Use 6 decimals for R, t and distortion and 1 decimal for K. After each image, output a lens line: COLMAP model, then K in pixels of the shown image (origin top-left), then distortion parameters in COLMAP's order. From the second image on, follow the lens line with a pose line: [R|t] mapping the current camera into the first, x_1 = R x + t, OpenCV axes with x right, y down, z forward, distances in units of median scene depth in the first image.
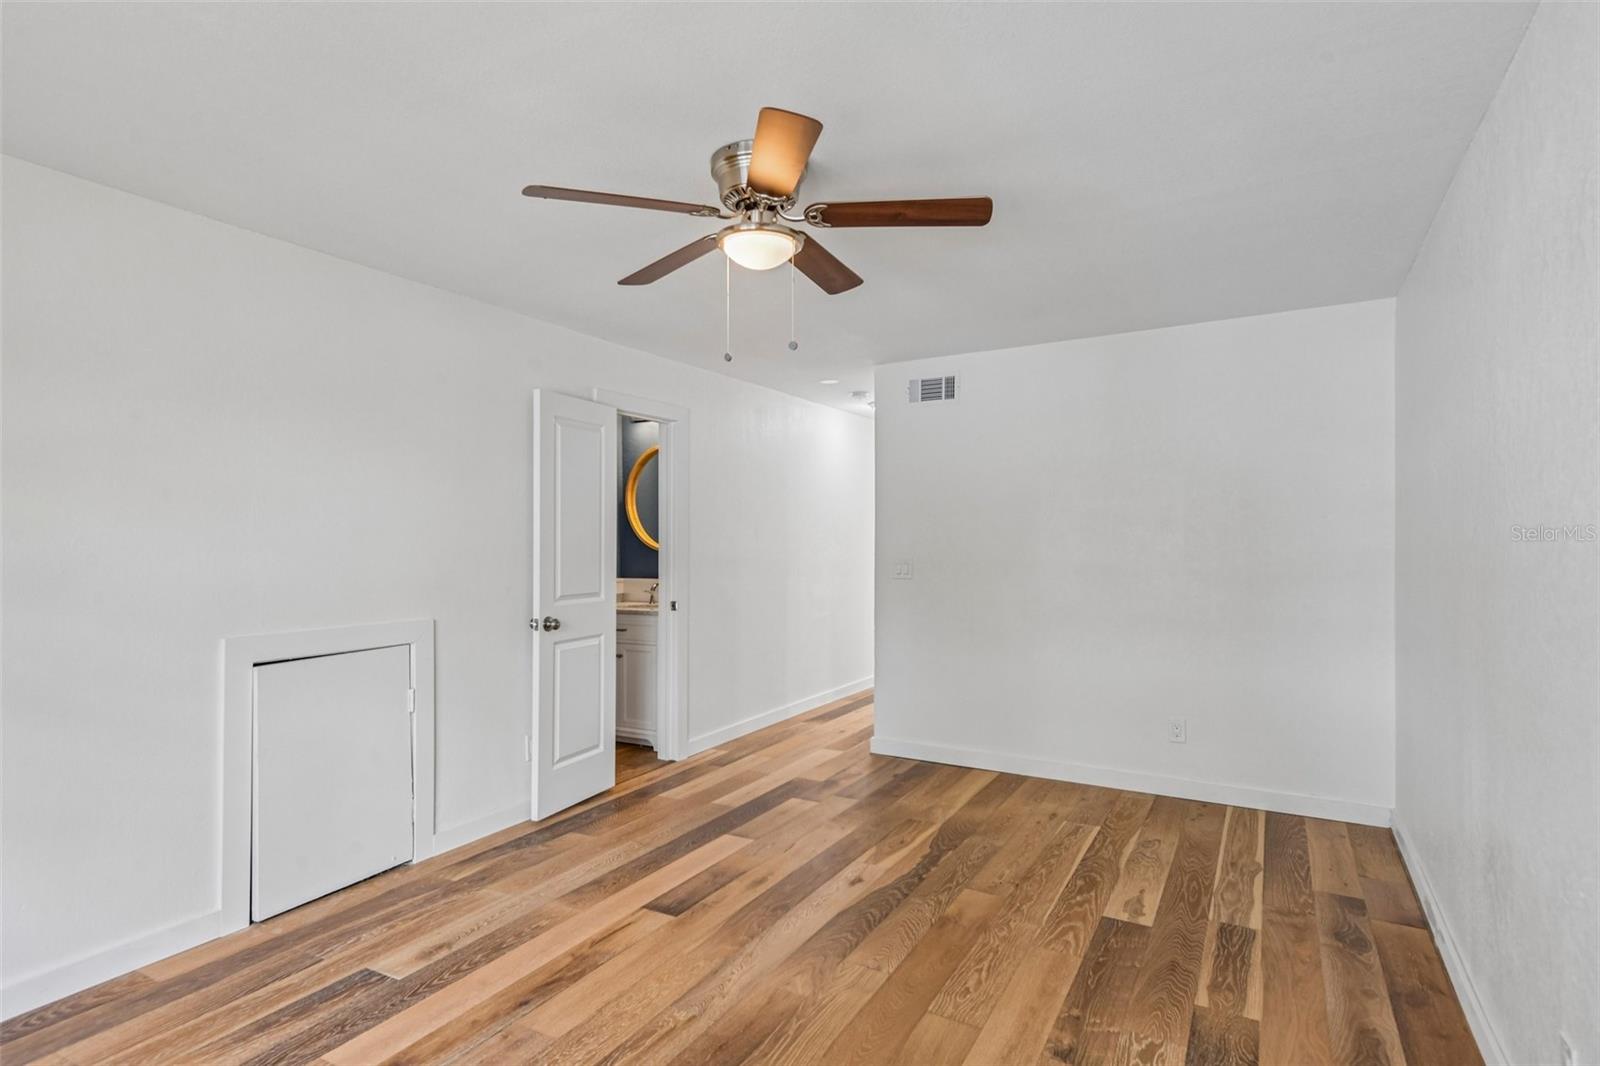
lens RADIAL K [[850.1, 0, 778.7], [0, 850.1, 540.1], [0, 0, 1]] dist [0.052987, -0.018353]
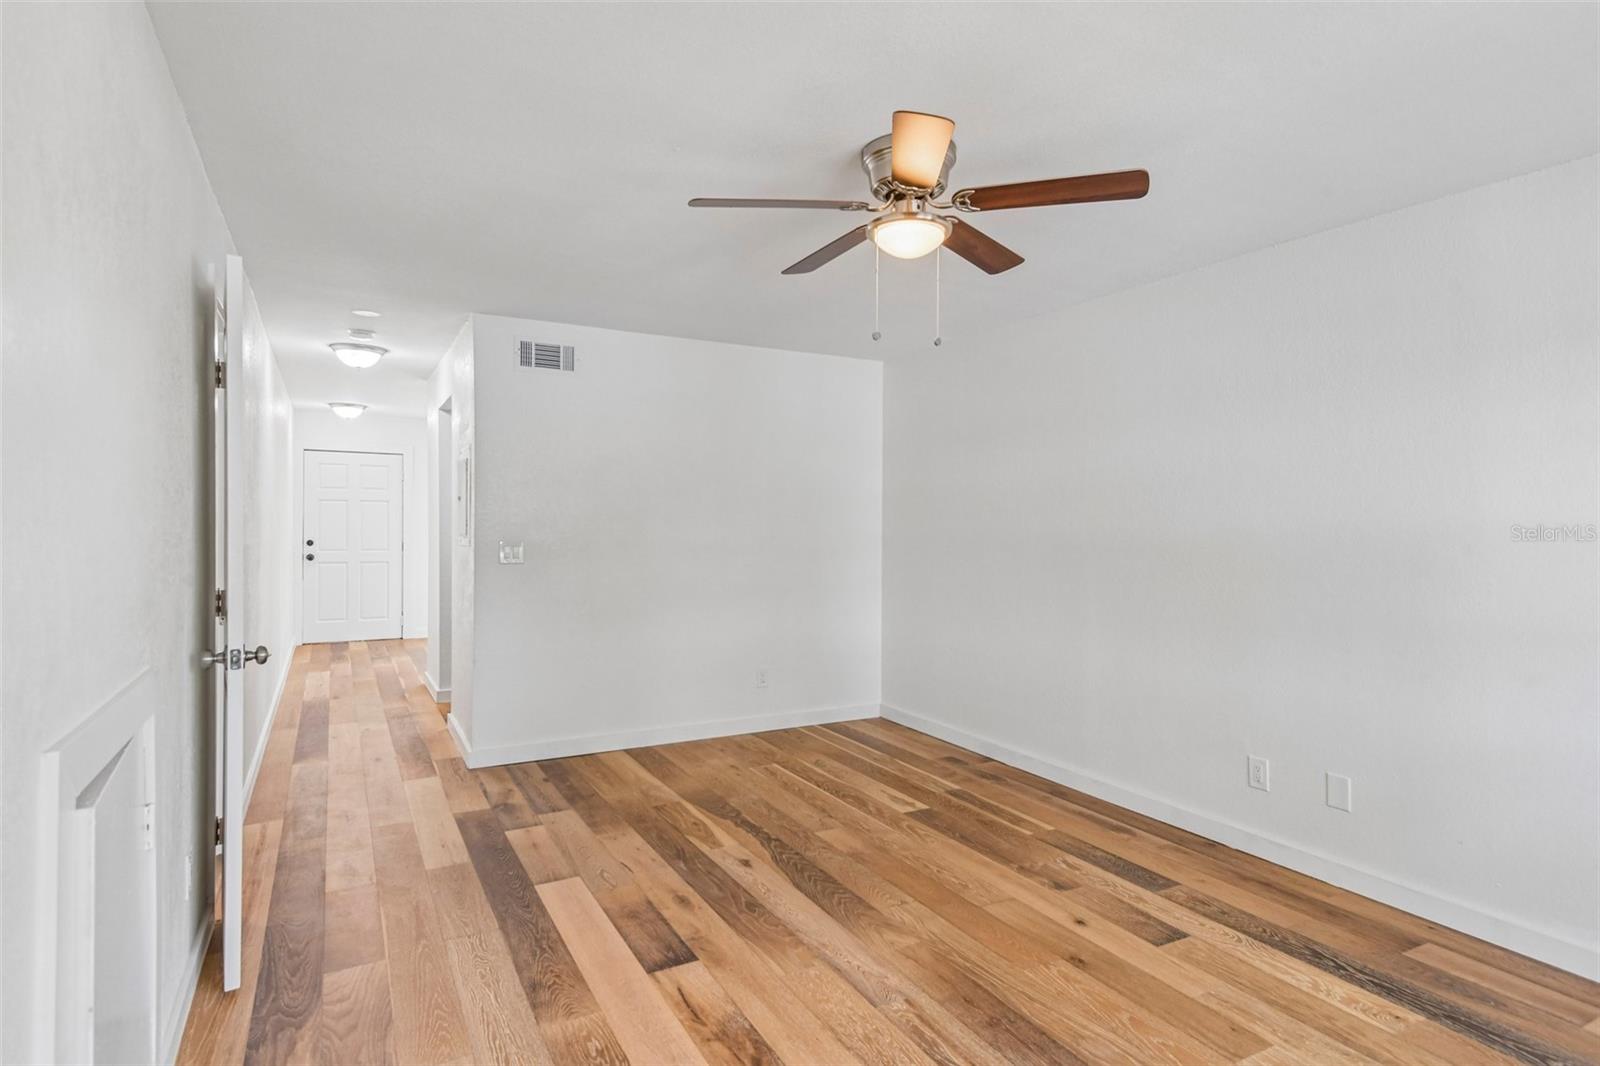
lens RADIAL K [[850.1, 0, 817.1], [0, 850.1, 519.2], [0, 0, 1]] dist [0.052987, -0.018353]
pose [[0.505785, 0.012365, 0.862571, -0.749093], [-0.007747, 0.999922, -0.009791, 0.010591], [-0.862625, -0.001730, 0.505841, 0.440904]]
